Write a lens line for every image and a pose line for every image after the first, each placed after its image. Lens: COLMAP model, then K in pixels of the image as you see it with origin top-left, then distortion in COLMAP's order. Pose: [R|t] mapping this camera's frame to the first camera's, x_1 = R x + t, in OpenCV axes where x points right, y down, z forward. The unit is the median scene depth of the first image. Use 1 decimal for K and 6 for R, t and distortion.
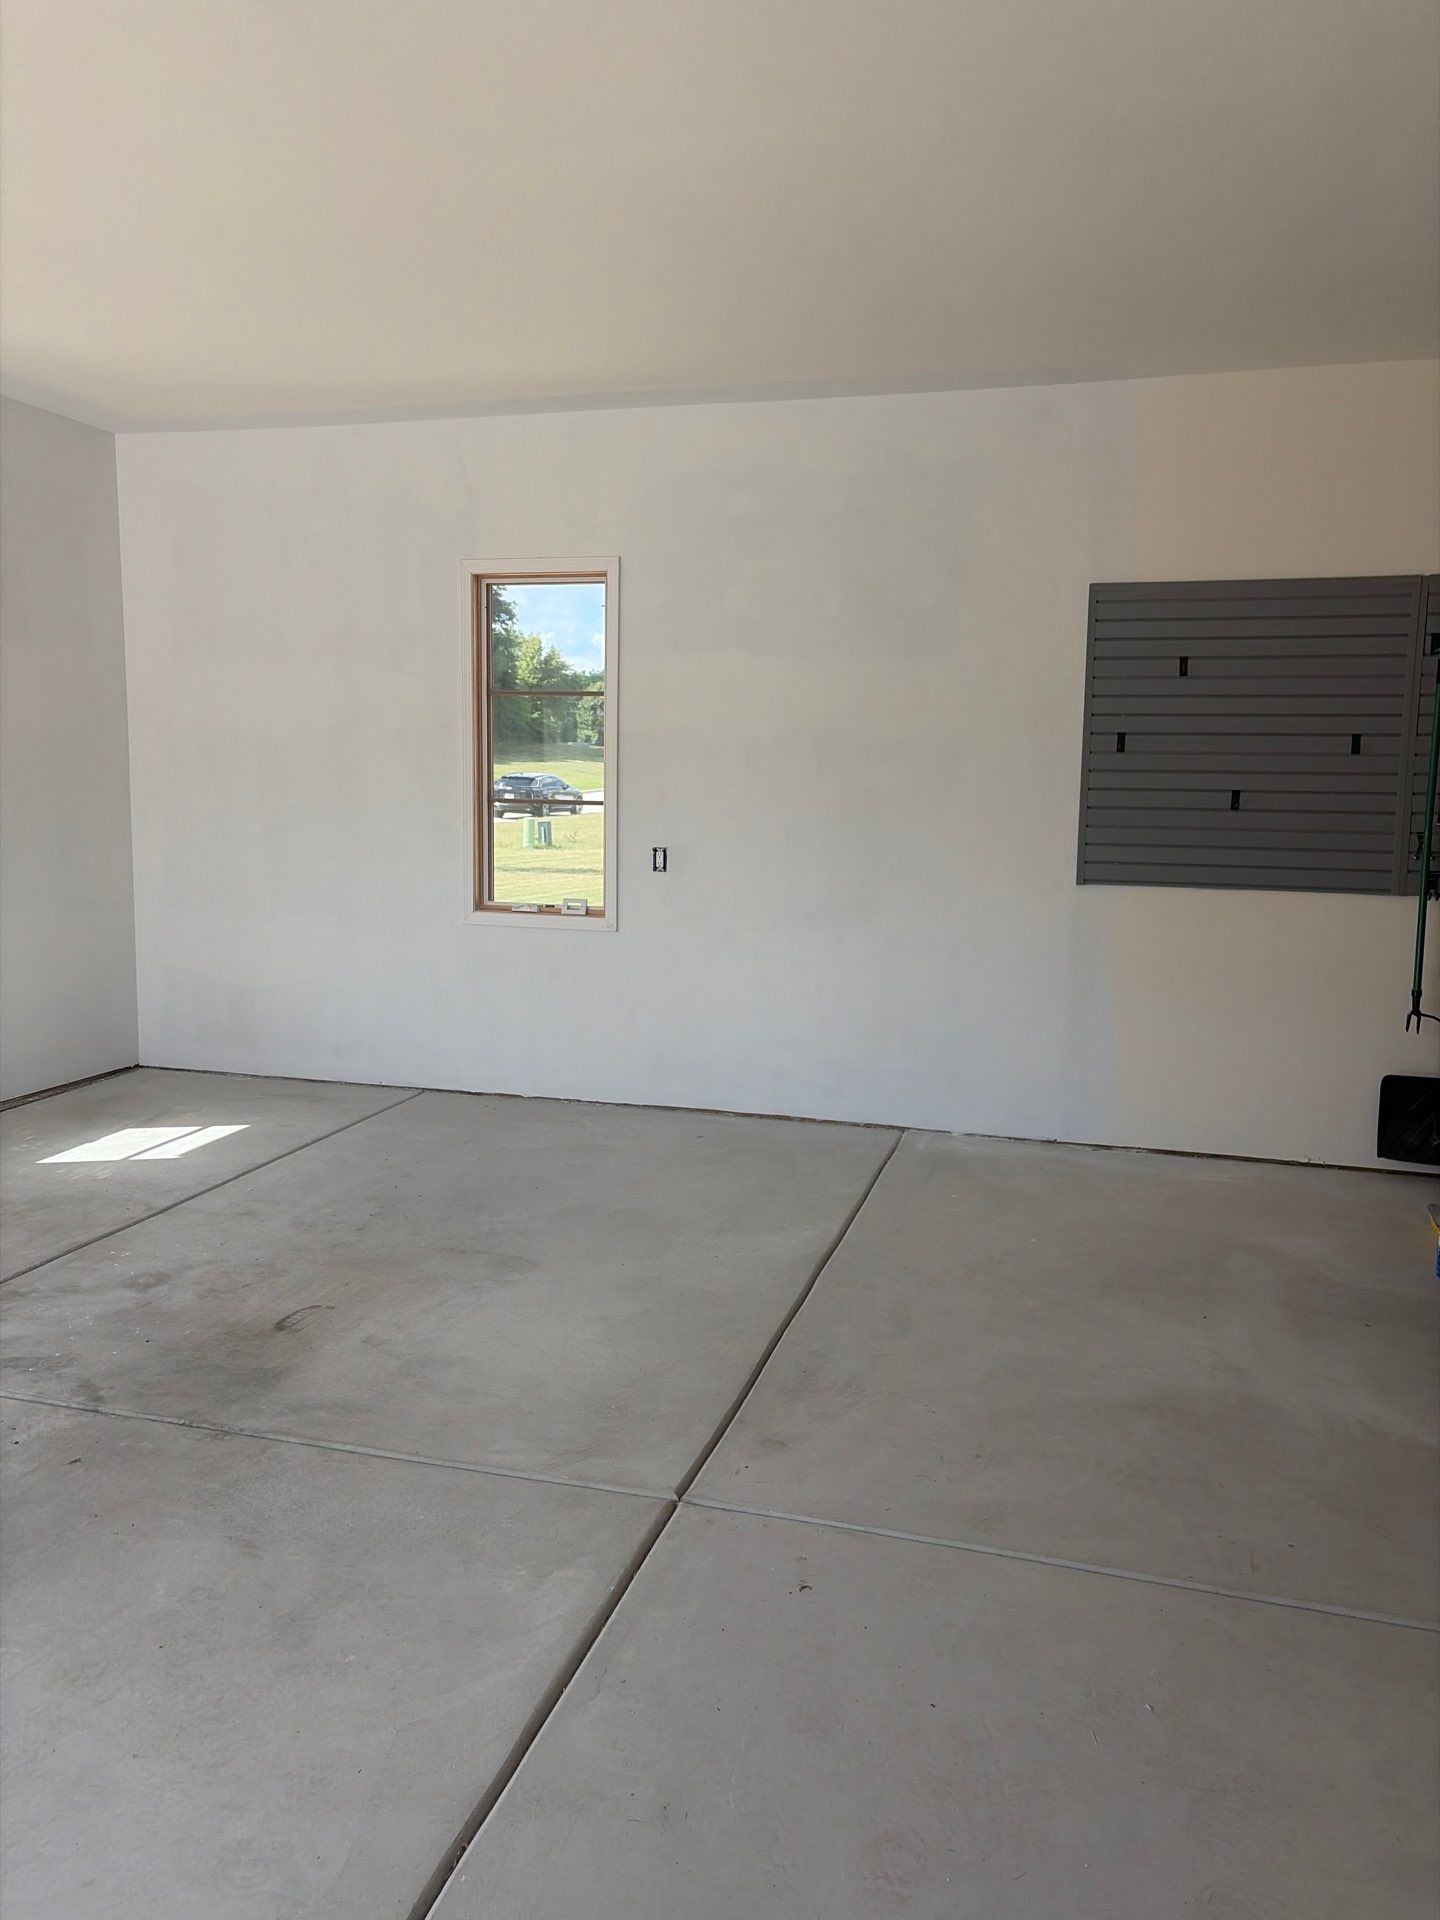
lens RADIAL K [[1441.0, 0, 720.0], [0, 1441.0, 960.0], [0, 0, 1]] dist [0.056747, -0.053148]
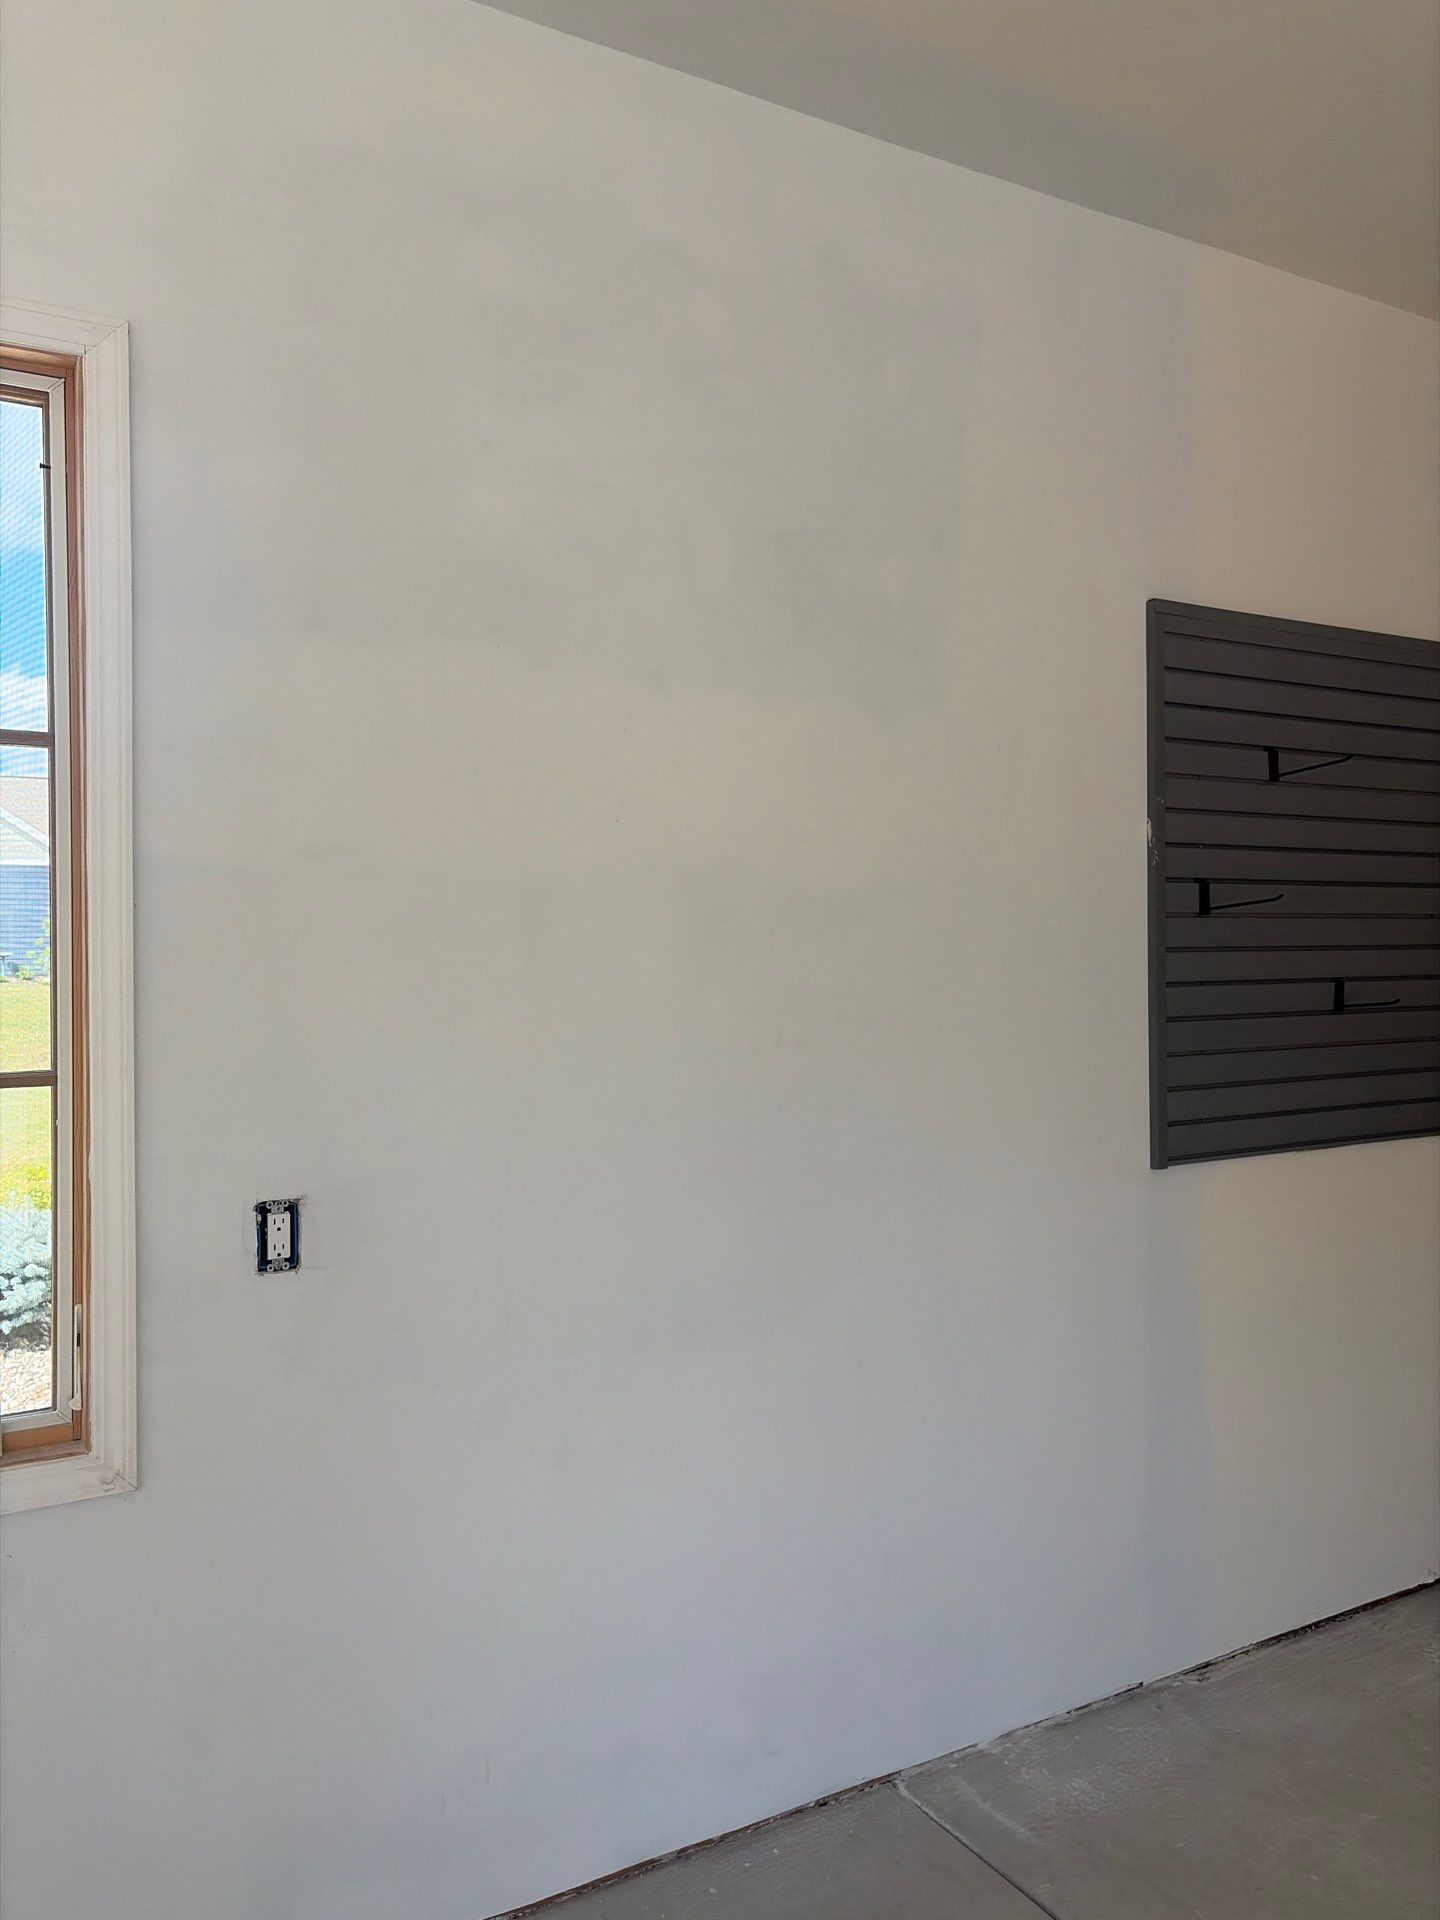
lens RADIAL K [[1441.0, 0, 720.0], [0, 1441.0, 960.0], [0, 0, 1]] dist [0.056747, -0.053148]
pose [[0.691735, -0.023087, 0.721782, -0.233932], [0.115103, 0.990236, -0.078637, -0.104743], [-0.712919, 0.137475, 0.687638, 0.758198]]
